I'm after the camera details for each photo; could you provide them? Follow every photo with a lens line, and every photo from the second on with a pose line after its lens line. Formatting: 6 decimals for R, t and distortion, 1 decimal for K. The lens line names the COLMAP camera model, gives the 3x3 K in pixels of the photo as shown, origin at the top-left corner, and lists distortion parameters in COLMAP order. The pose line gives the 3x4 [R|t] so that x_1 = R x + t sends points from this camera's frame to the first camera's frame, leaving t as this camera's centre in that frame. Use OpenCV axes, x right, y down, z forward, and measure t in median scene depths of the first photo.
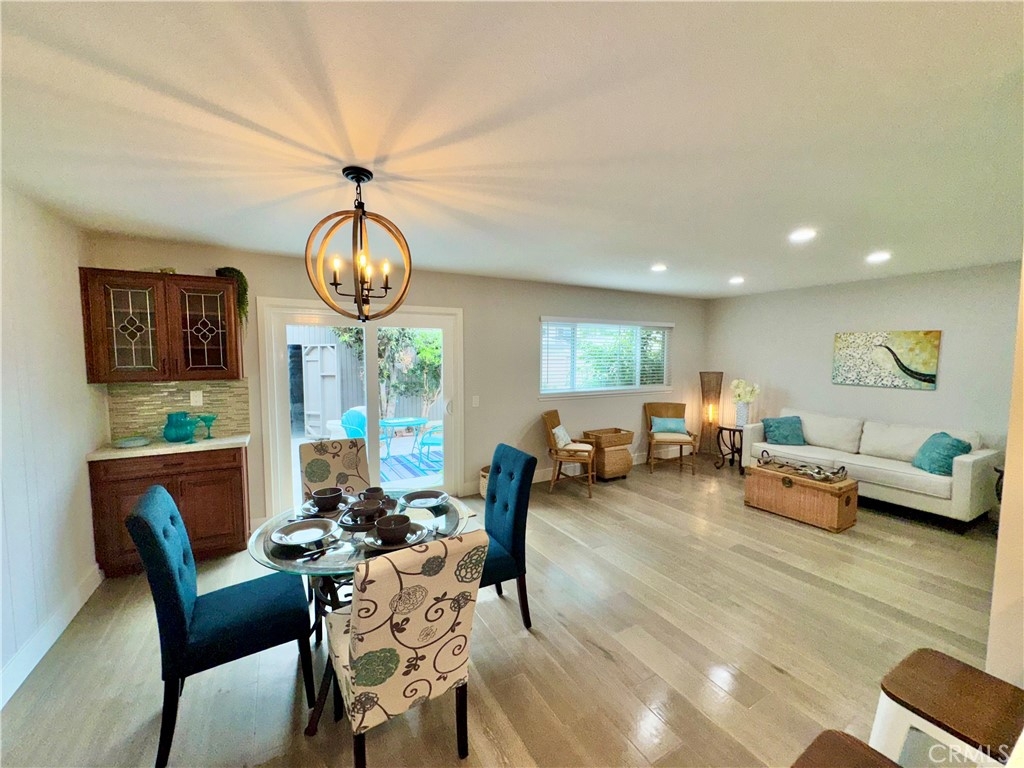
lens RADIAL K [[408.9, 0, 512.5], [0, 408.9, 384.3], [0, 0, 1]] dist [-0.000922, 0.000456]
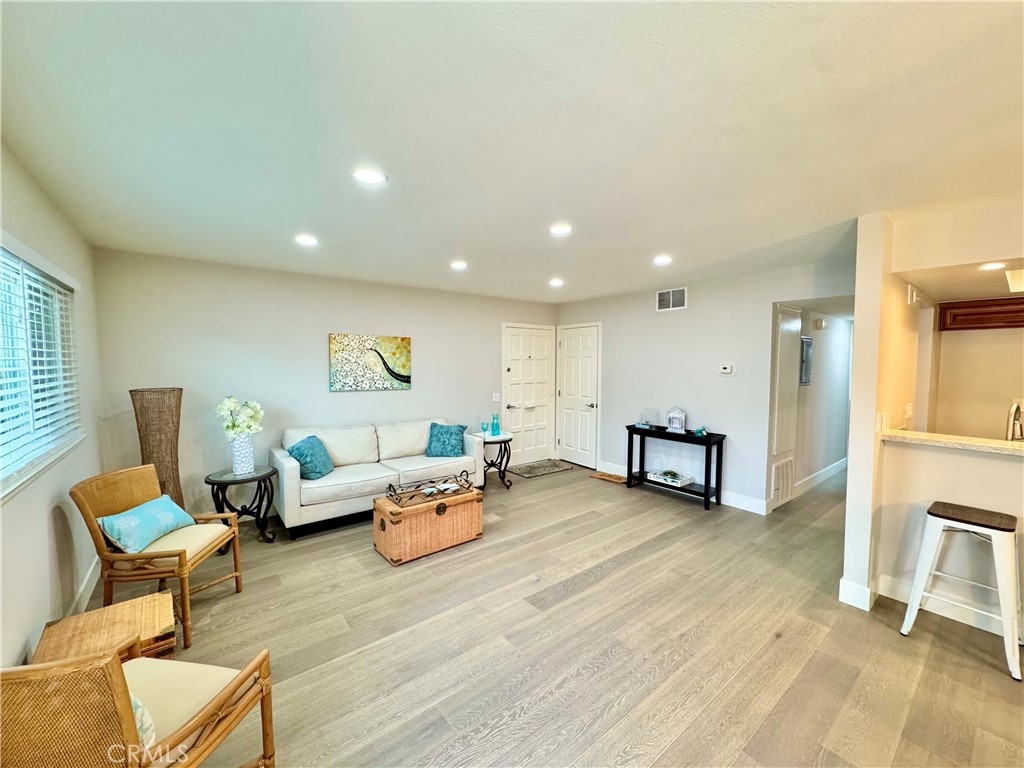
lens RADIAL K [[408.9, 0, 509.6], [0, 408.9, 385.6], [0, 0, 1]] dist [-0.000922, 0.000456]
pose [[-0.135345, -0.061546, 0.988885, -0.145375], [0.077430, 0.994359, 0.072484, -0.056418], [-0.987768, 0.086379, -0.129817, 0.858926]]
